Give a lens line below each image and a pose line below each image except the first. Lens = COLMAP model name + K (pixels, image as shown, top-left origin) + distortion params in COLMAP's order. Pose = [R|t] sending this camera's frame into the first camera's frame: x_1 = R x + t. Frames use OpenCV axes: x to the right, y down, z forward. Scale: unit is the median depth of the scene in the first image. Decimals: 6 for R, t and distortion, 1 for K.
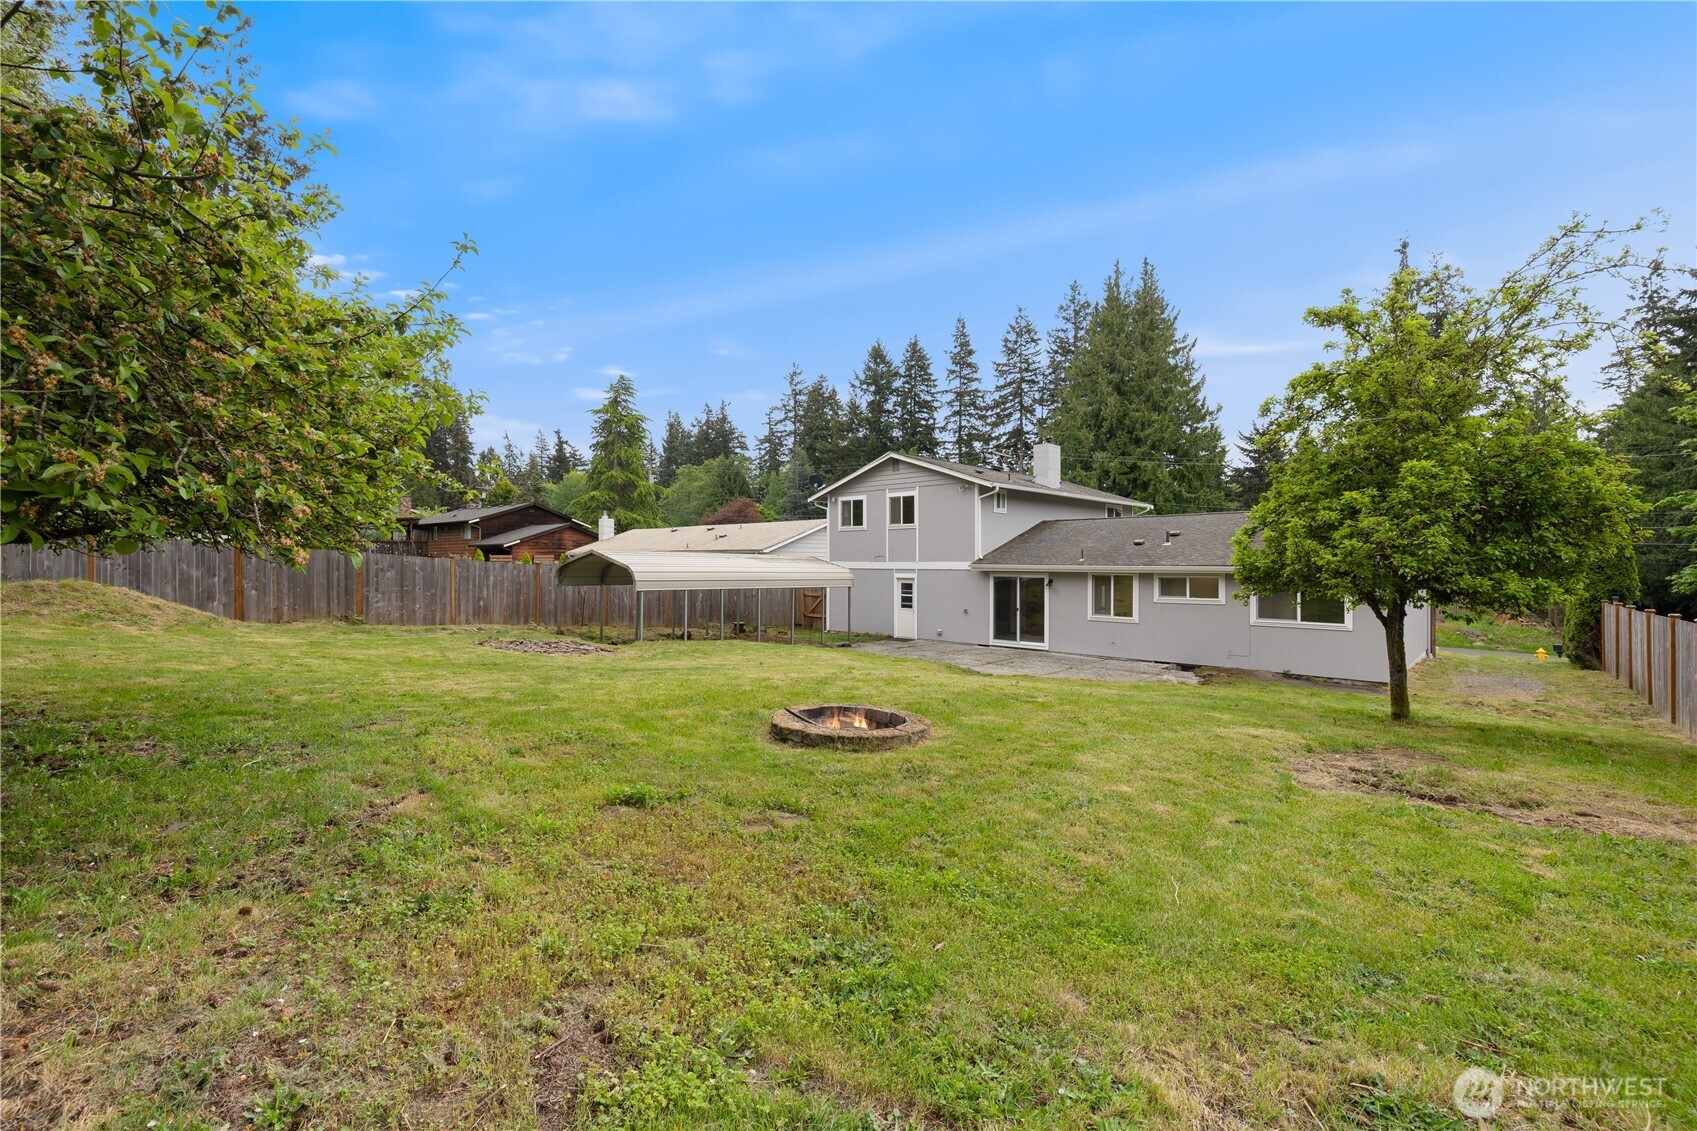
lens RADIAL K [[758.9, 0, 848.2], [0, 758.9, 562.6], [0, 0, 1]] dist [0.000105, 0.000004]
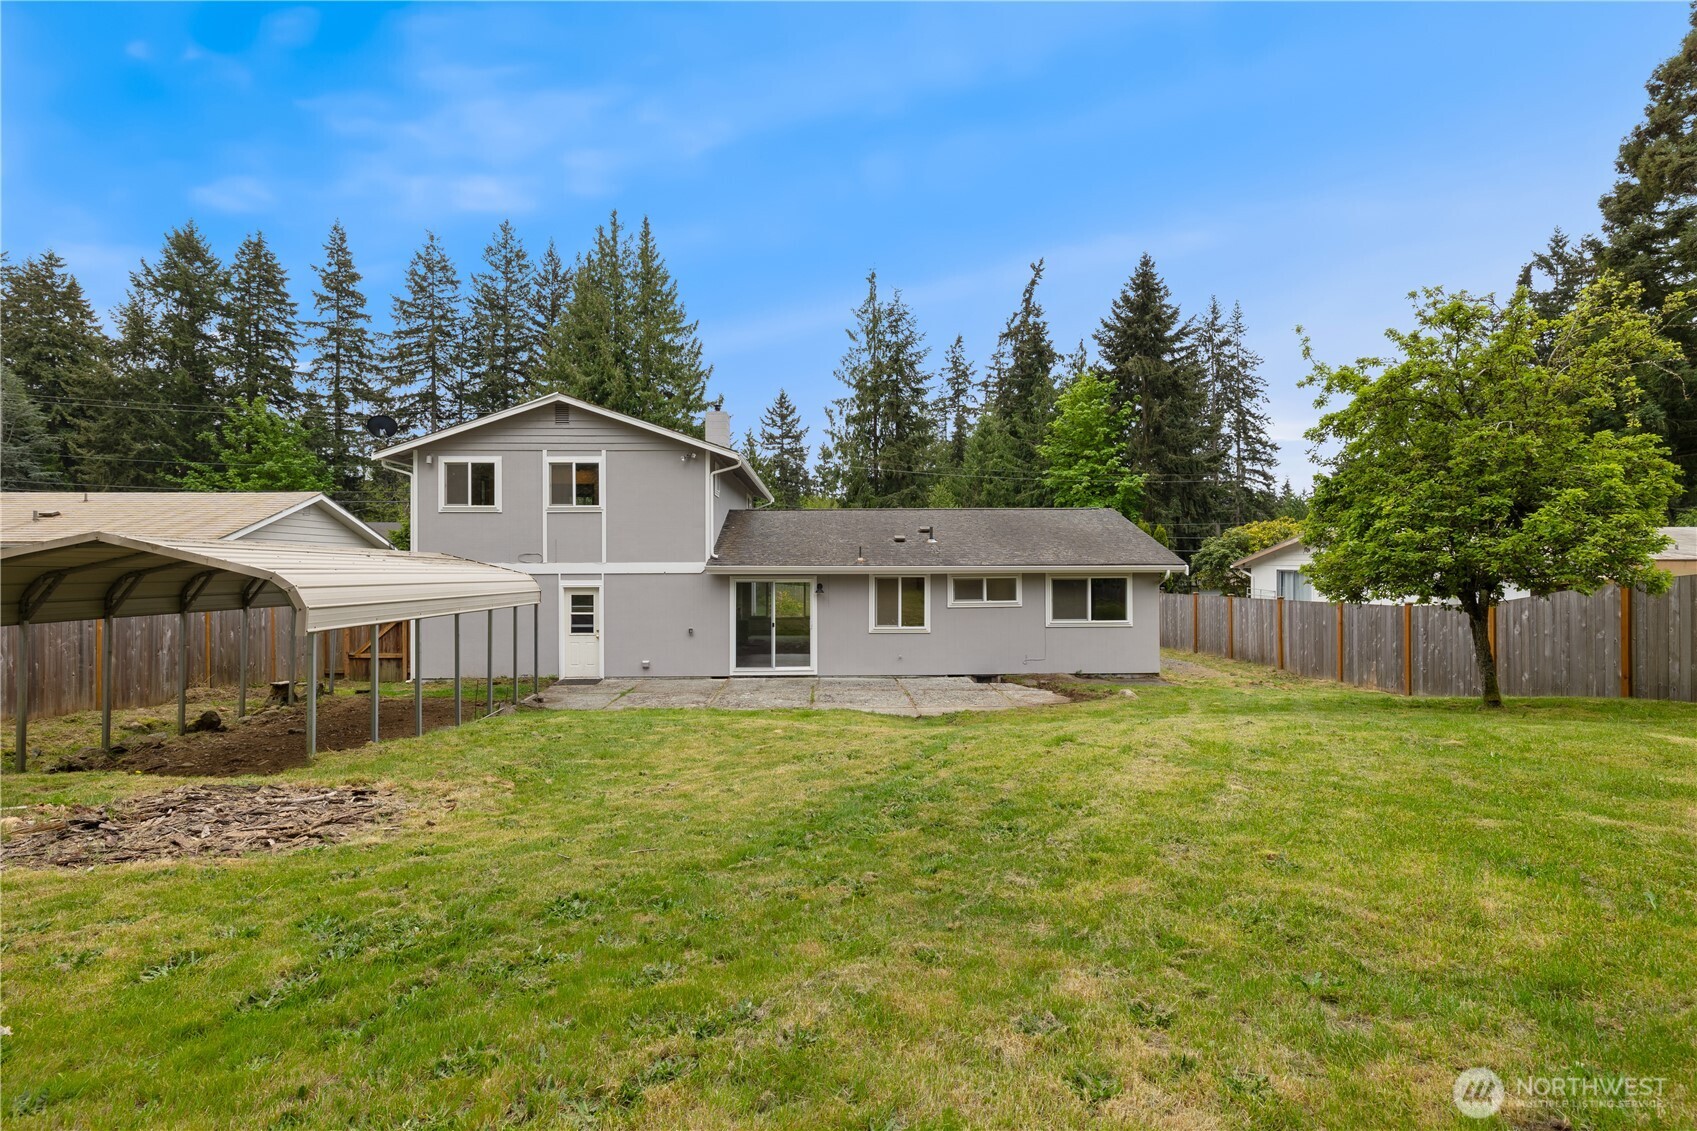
lens RADIAL K [[829.9, 0, 847.8], [0, 829.9, 565.3], [0, 0, 1]] dist [-0.004841, 0.000205]
pose [[0.683540, -0.005117, 0.729895, -0.100437], [0.005093, 0.999985, 0.002242, 0.000214], [-0.729895, 0.002185, 0.683556, 0.115900]]
